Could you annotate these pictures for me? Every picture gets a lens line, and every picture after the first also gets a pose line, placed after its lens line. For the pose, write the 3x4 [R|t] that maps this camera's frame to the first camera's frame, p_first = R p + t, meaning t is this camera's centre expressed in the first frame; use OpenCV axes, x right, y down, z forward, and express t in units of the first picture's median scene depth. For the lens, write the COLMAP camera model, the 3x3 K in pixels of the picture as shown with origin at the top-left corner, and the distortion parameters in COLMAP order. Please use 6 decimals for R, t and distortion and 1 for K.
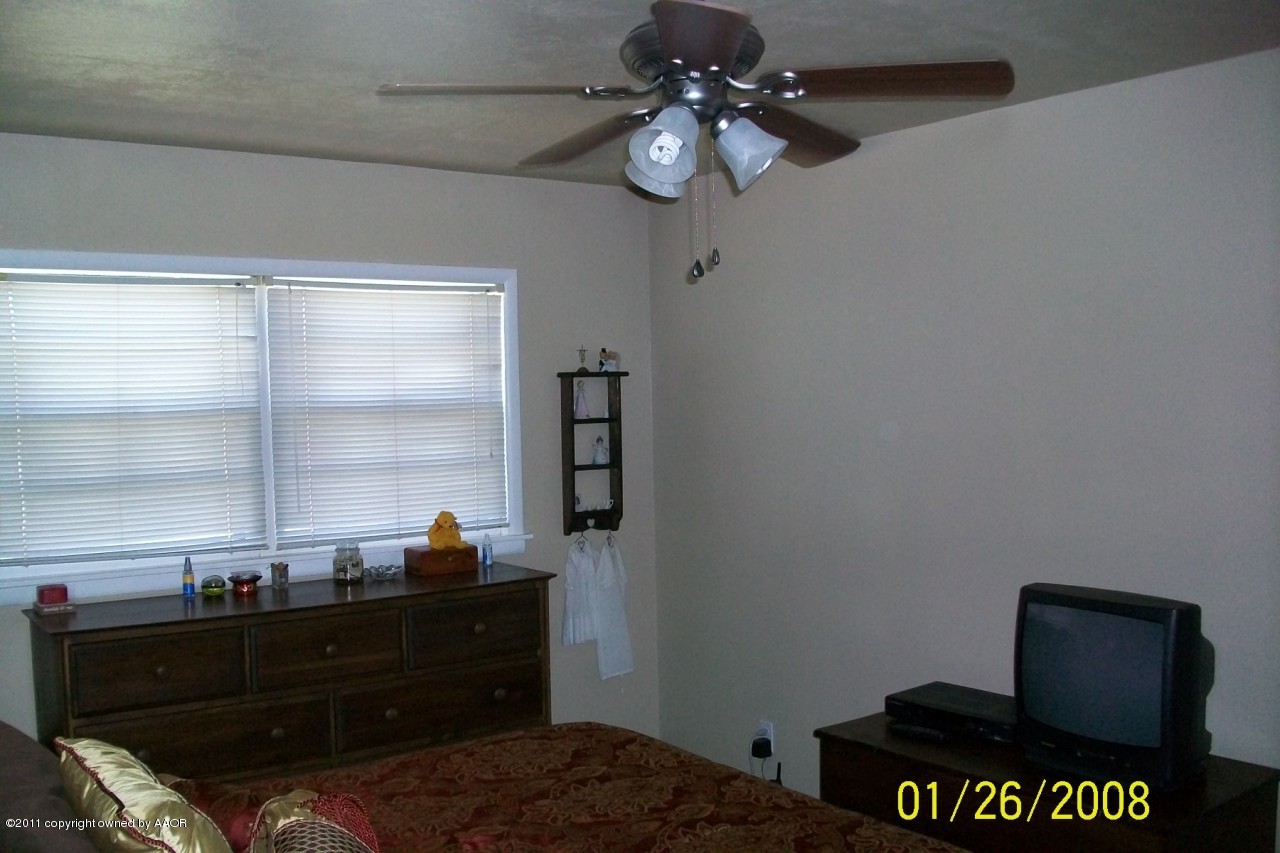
lens RADIAL K [[1190.9, 0, 619.8], [0, 1190.9, 430.8], [0, 0, 1]] dist [-0.154268, 0.008807]
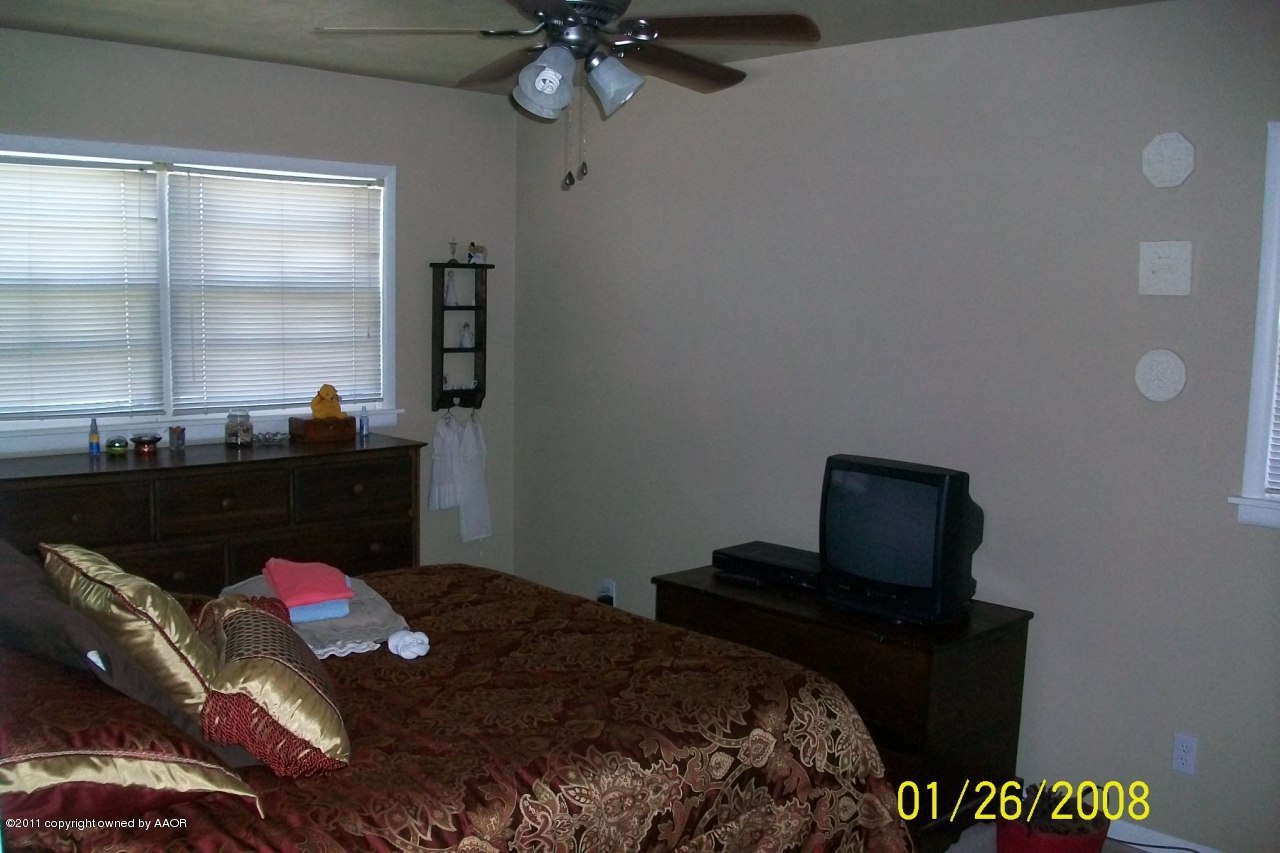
lens RADIAL K [[1200.2, 0, 641.2], [0, 1200.2, 443.8], [0, 0, 1]] dist [-0.135281, 0.047685]
pose [[0.988845, 0.022204, 0.147287, -0.021566], [-0.035708, 0.995330, 0.089688, 0.014214], [-0.144607, -0.093947, 0.985019, -0.150910]]
